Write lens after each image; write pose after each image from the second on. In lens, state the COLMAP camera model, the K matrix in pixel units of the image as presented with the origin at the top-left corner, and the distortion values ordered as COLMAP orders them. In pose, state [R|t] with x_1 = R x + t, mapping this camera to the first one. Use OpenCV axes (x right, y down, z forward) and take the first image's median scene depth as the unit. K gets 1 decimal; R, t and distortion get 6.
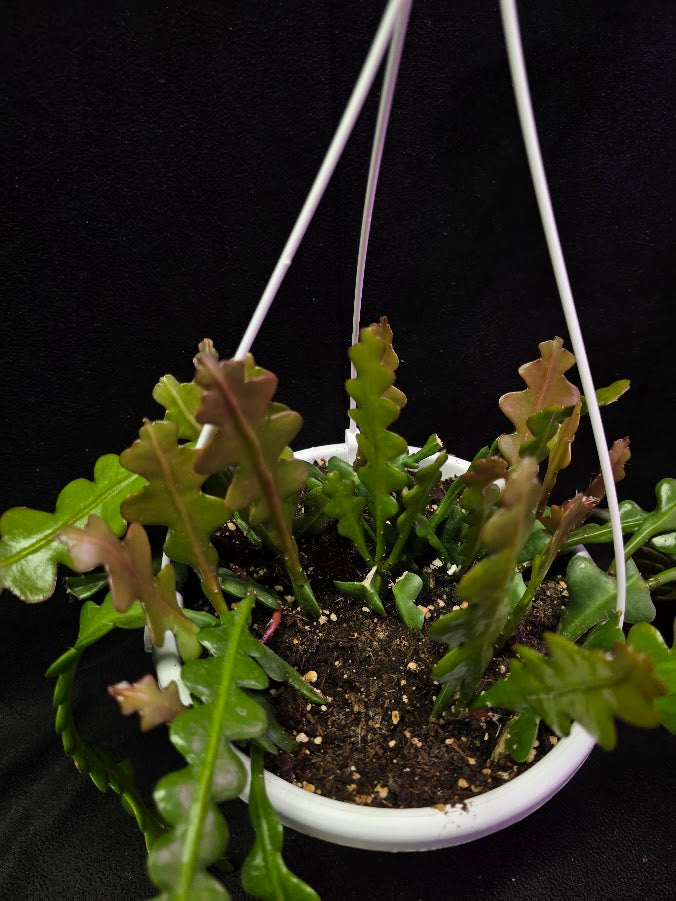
lens RADIAL K [[621.8, 0, 338.0], [0, 621.8, 450.5], [0, 0, 1]] dist [-0.003613, -0.001713]
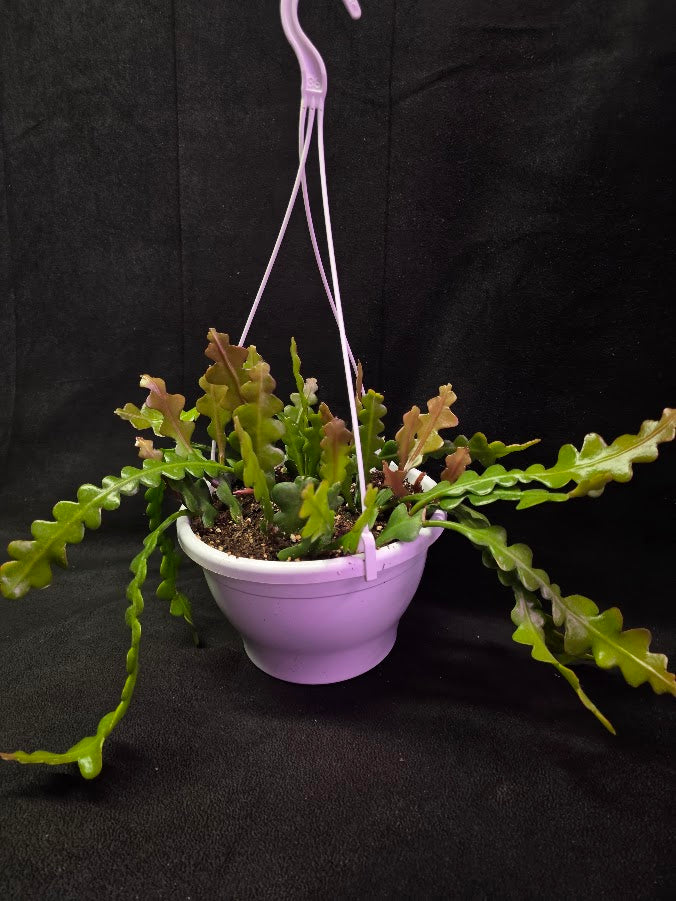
lens RADIAL K [[608.9, 0, 359.2], [0, 608.9, 451.4], [0, 0, 1]] dist [0.004616, -0.001416]
pose [[0.782088, 0.167460, -0.600247, 1.457346], [-0.344628, 0.918745, -0.192715, 0.464044], [0.519201, 0.357582, 0.776251, -0.370643]]
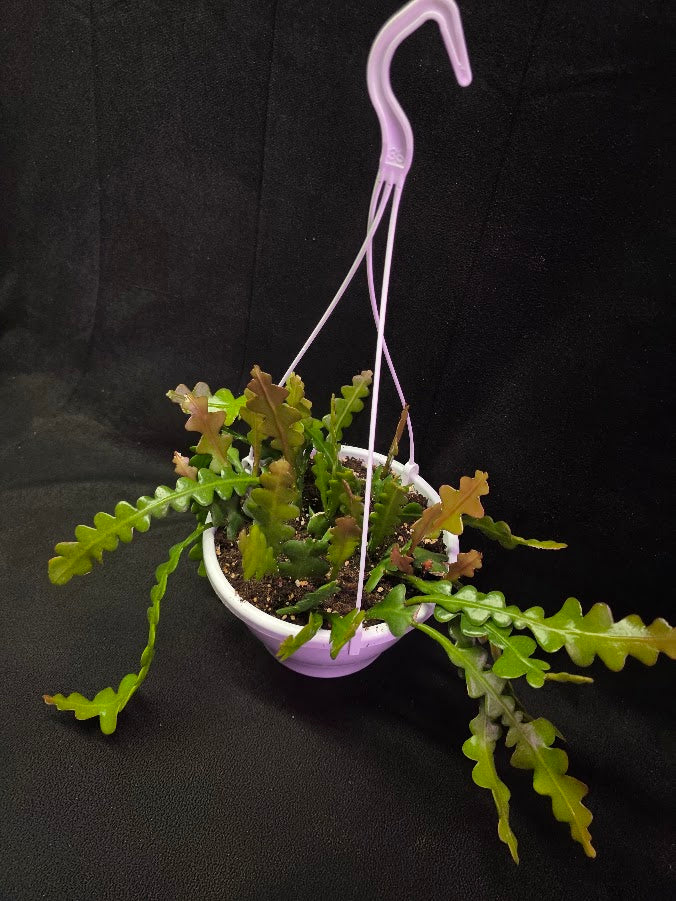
lens RADIAL K [[599.6, 0, 338.5], [0, 599.6, 439.2], [0, 0, 1]] dist [0.000969, -0.000115]
pose [[0.589835, 0.530596, -0.608738, 1.258199], [-0.535670, 0.821189, 0.196740, -0.437597], [0.604279, 0.210039, 0.768590, -0.476529]]
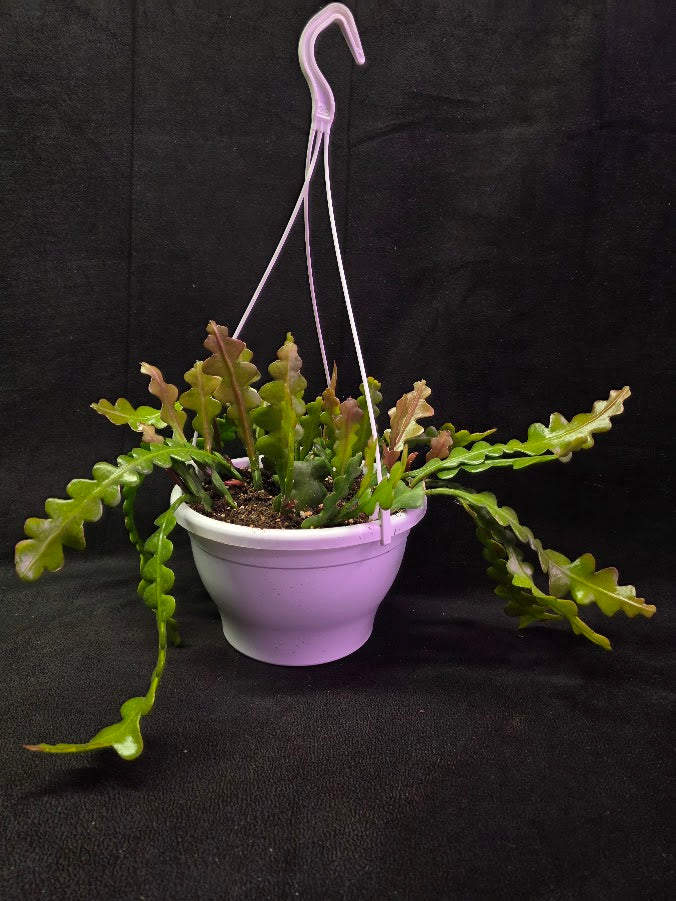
lens RADIAL K [[603.5, 0, 351.3], [0, 603.5, 451.8], [0, 0, 1]] dist [0.007214, -0.002061]
pose [[0.918007, 0.096957, -0.384529, 1.097204], [-0.249748, 0.894551, -0.370681, 0.920384], [0.308041, 0.436323, 0.845419, -0.621452]]
